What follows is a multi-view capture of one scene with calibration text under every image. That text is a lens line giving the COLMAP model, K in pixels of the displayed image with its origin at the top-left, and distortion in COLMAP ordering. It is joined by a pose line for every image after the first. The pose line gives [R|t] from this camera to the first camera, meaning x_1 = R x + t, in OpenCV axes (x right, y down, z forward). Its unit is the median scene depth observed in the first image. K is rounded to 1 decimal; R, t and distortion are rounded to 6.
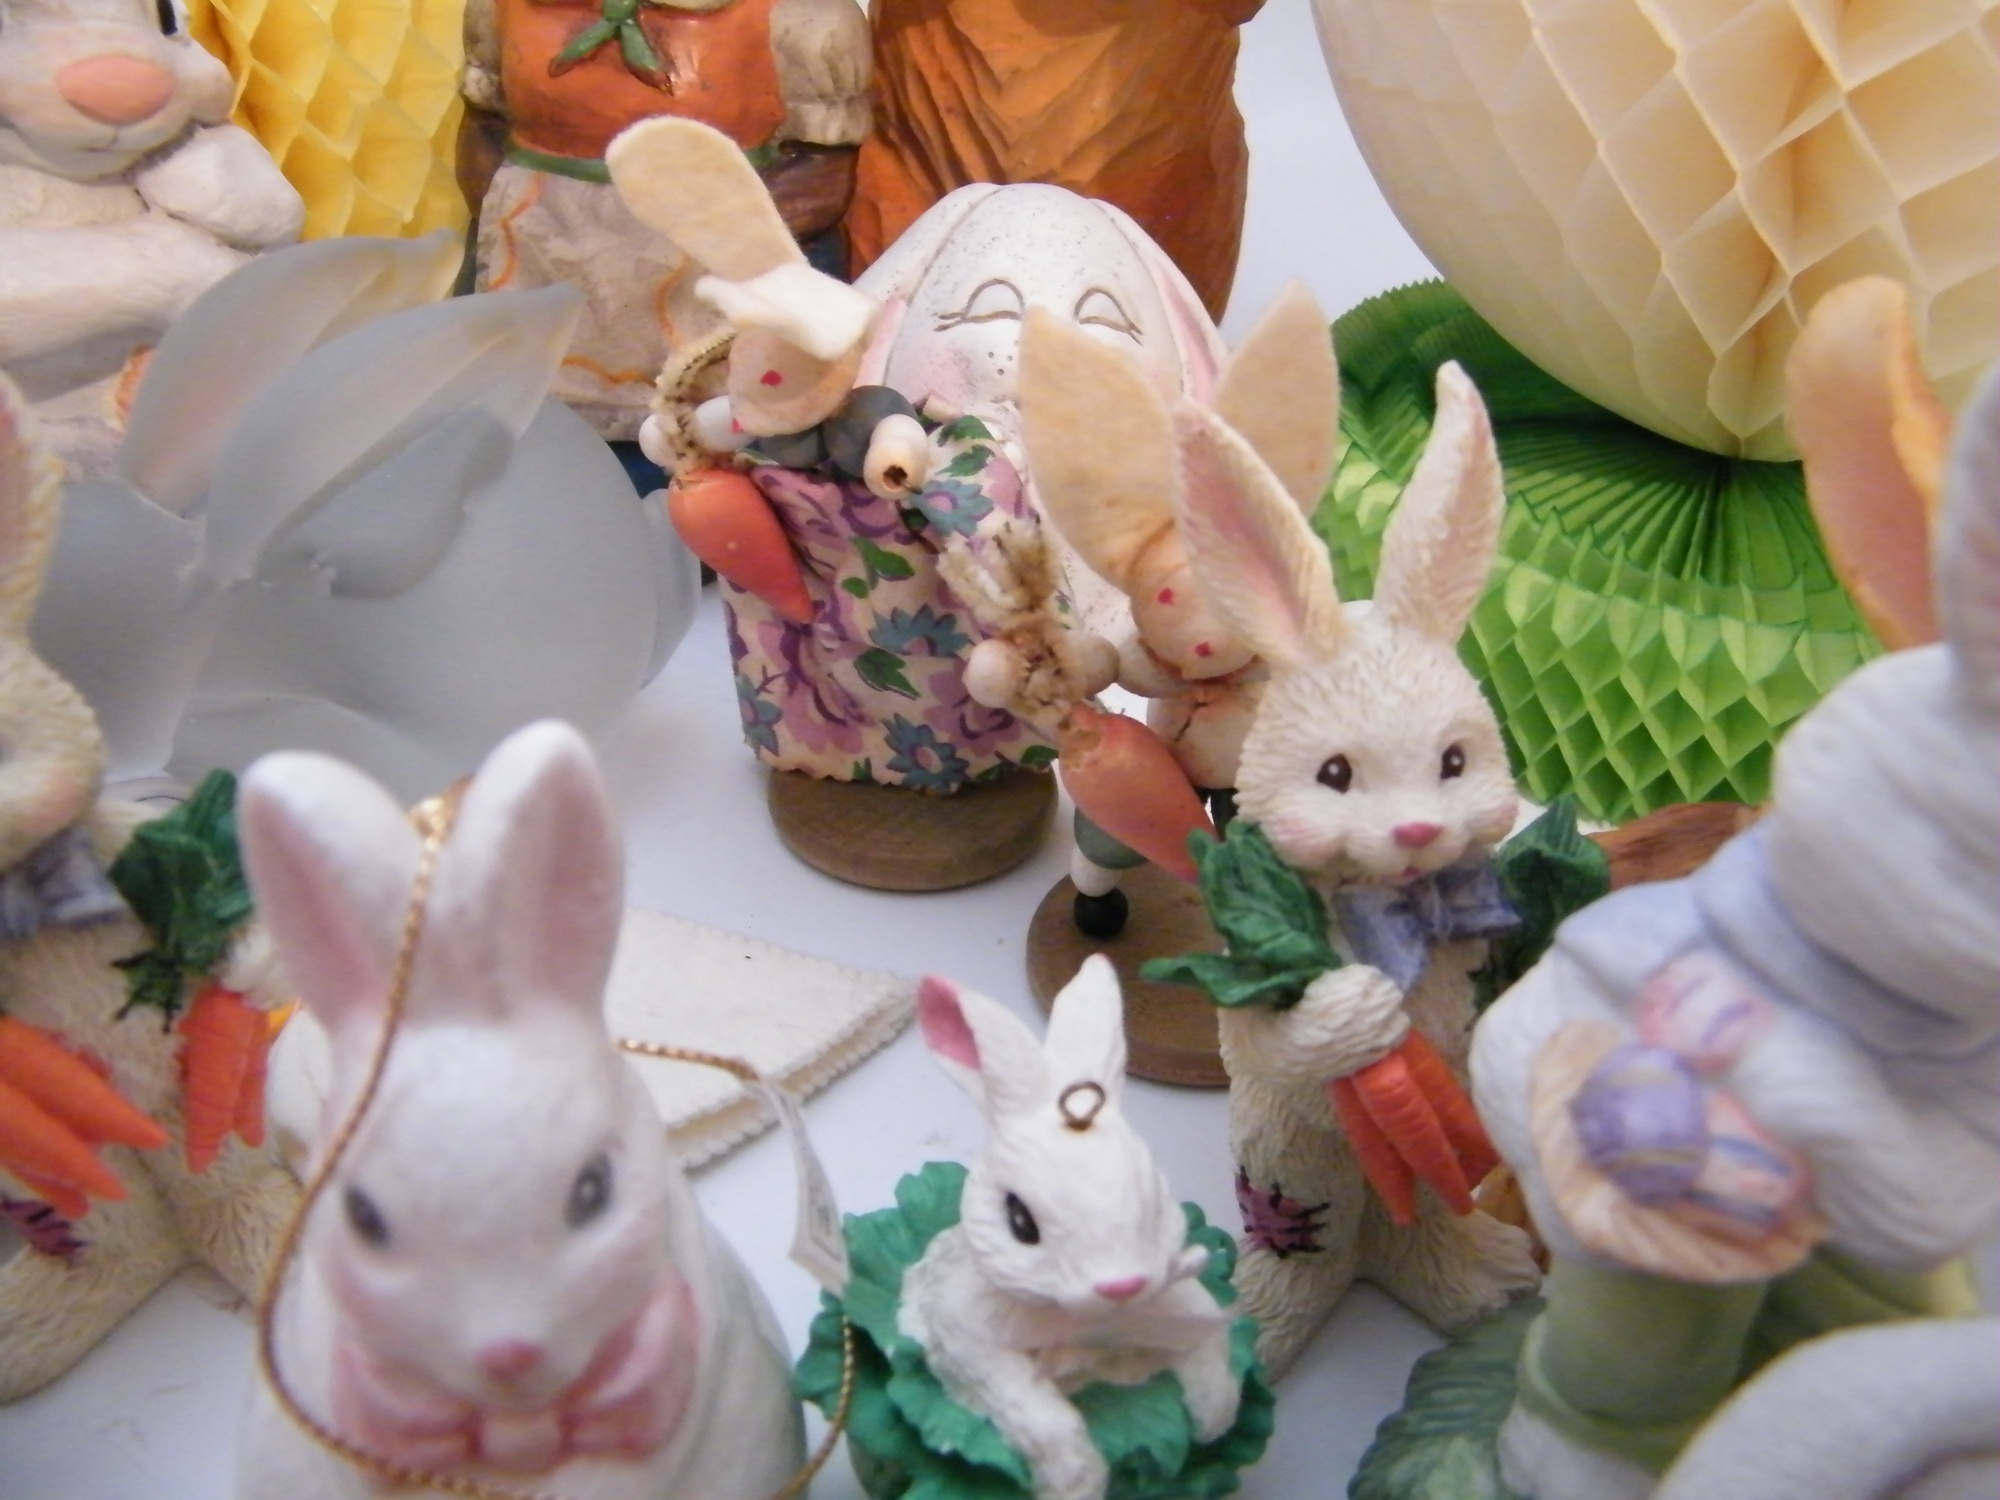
lens RADIAL K [[1644.7, 0, 1000.0], [0, 1644.7, 750.0], [0, 0, 1]] dist [-0.201711, 0.144606]
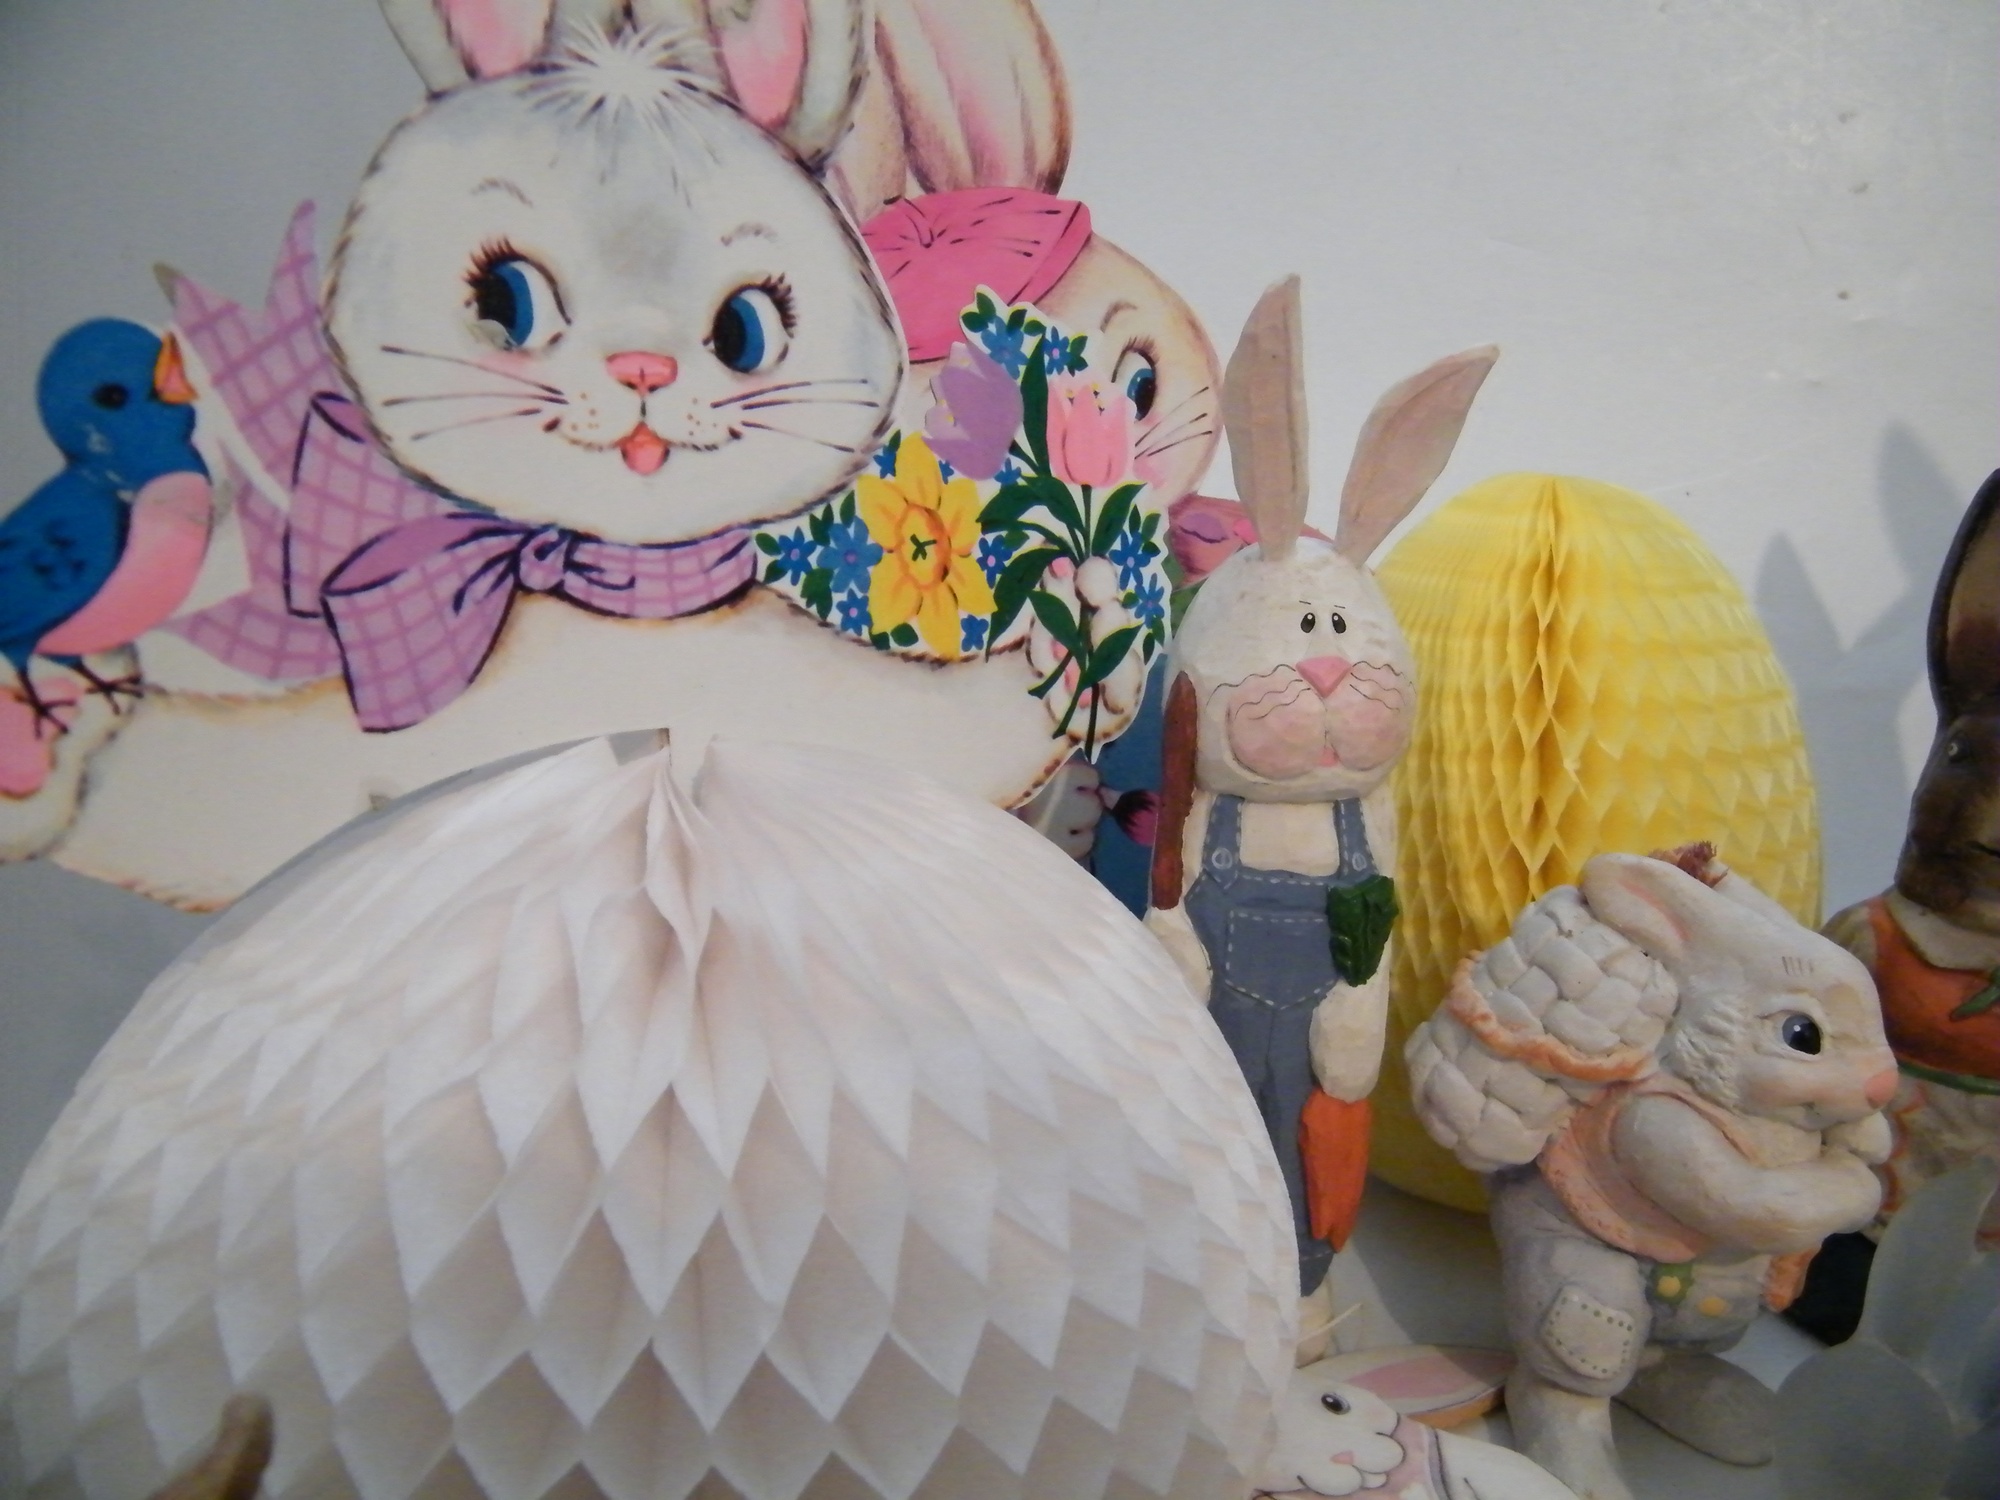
lens RADIAL K [[1644.7, 0, 1000.0], [0, 1644.7, 750.0], [0, 0, 1]] dist [-0.201711, 0.144606]
pose [[0.980139, 0.022507, -0.197031, -0.840377], [-0.089046, 0.937698, -0.335847, -0.103959], [0.177196, 0.346722, 0.921079, -0.530645]]
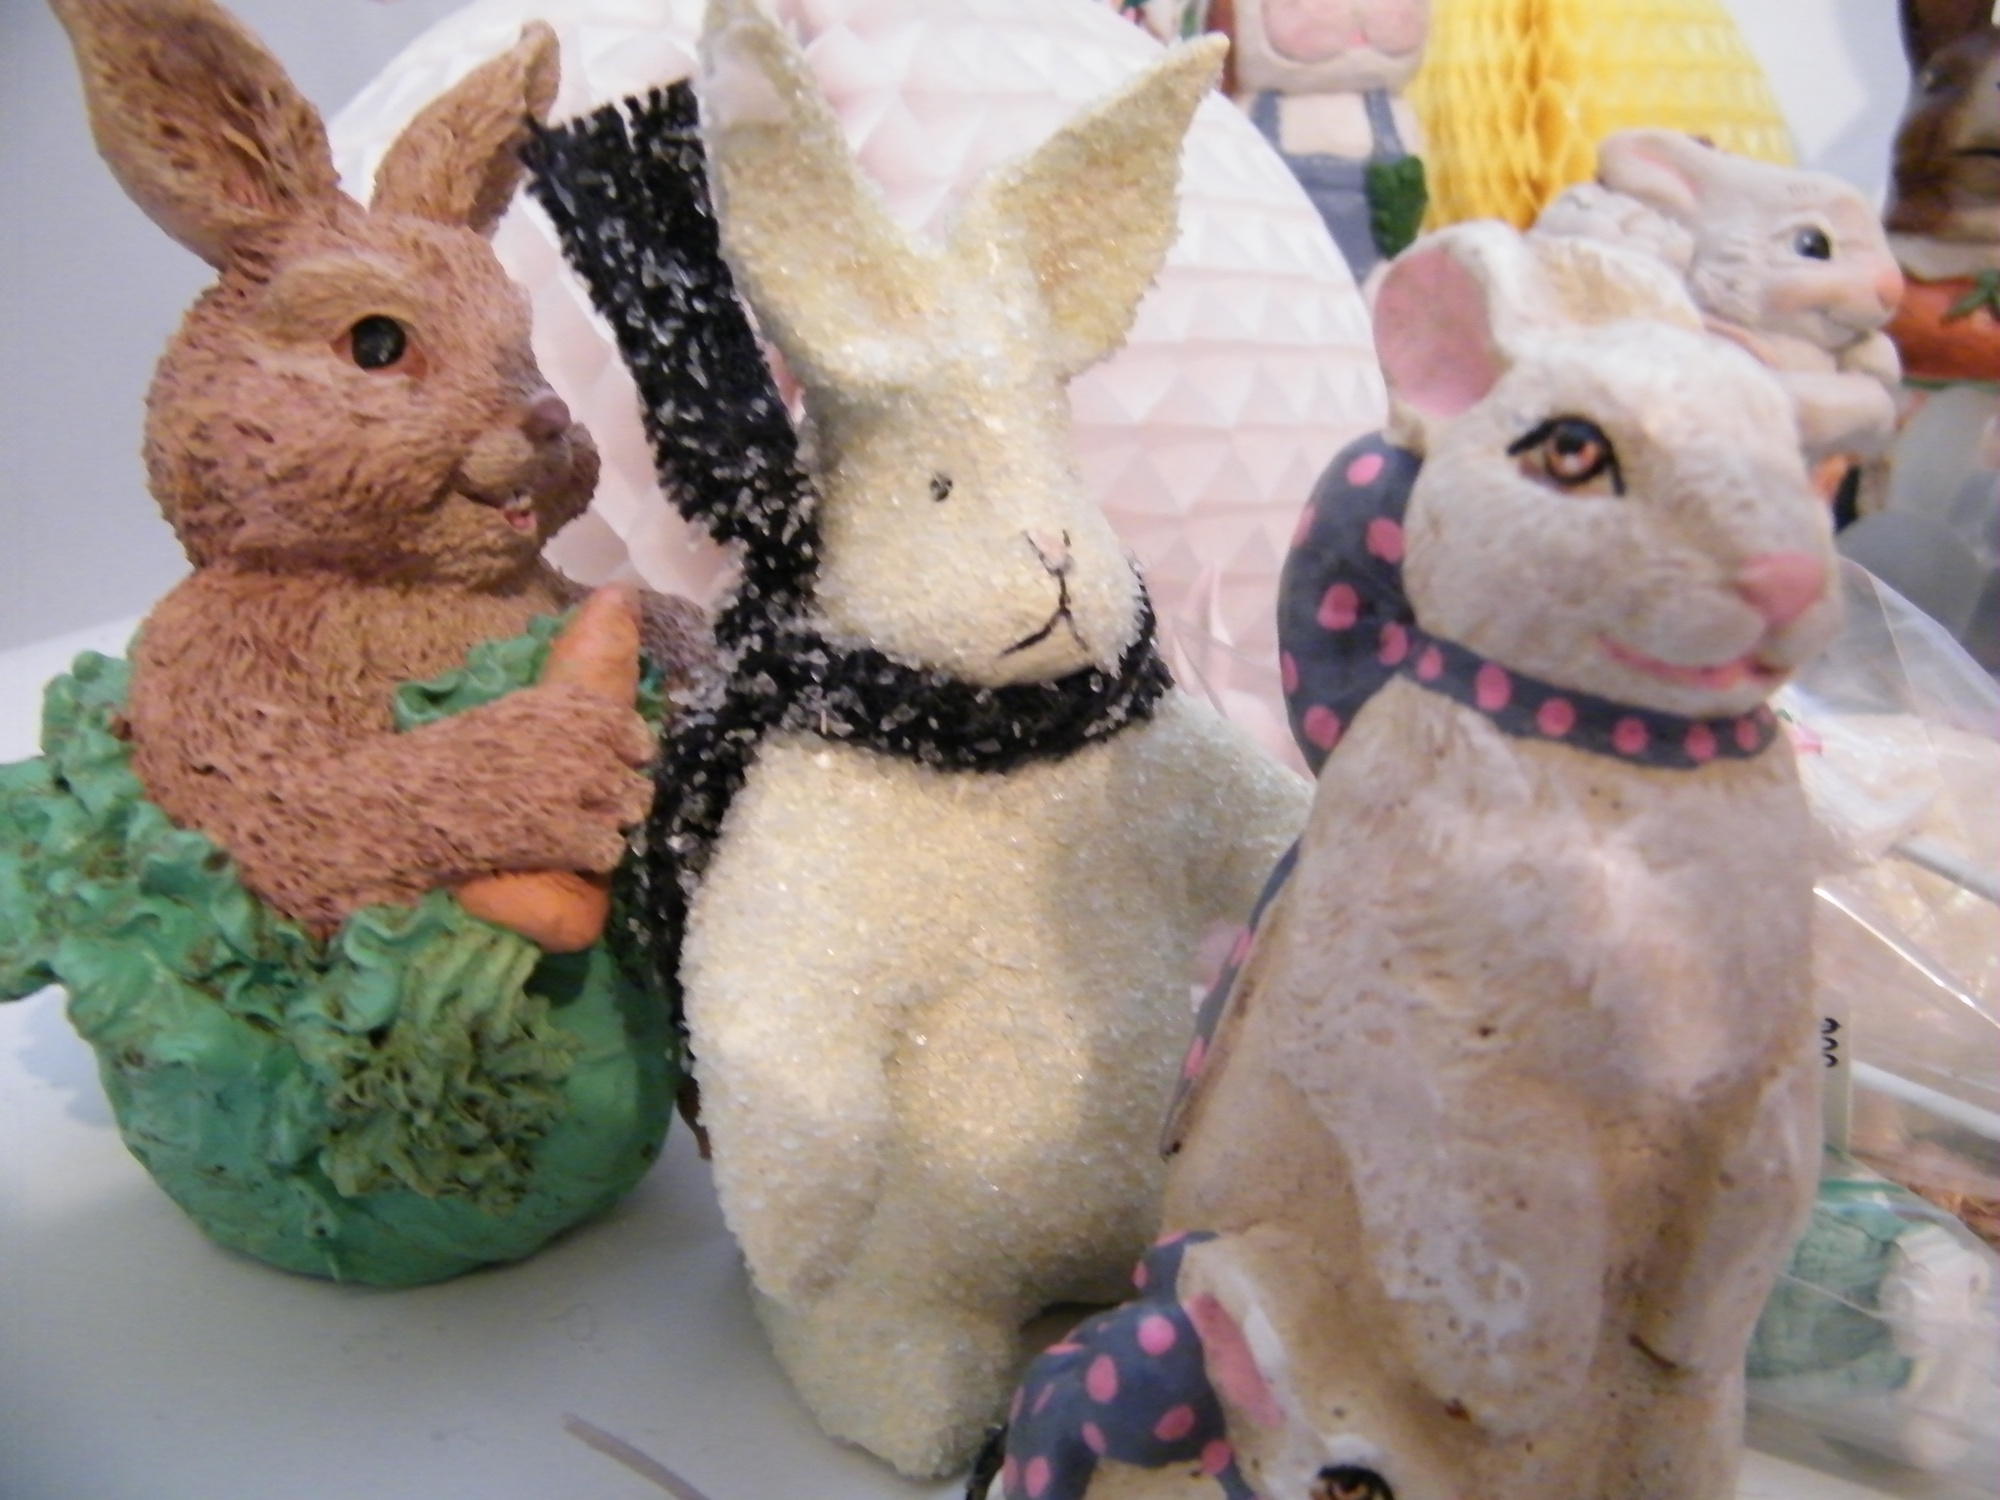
lens RADIAL K [[1620.2, 0, 1061.3], [0, 1620.2, 751.3], [0, 0, 1]] dist [-0.001437, -0.133697]
pose [[0.991059, -0.028595, -0.130326, -0.928287], [-0.009405, 0.959365, -0.282012, 0.414278], [0.133094, 0.280716, 0.950518, -0.476828]]
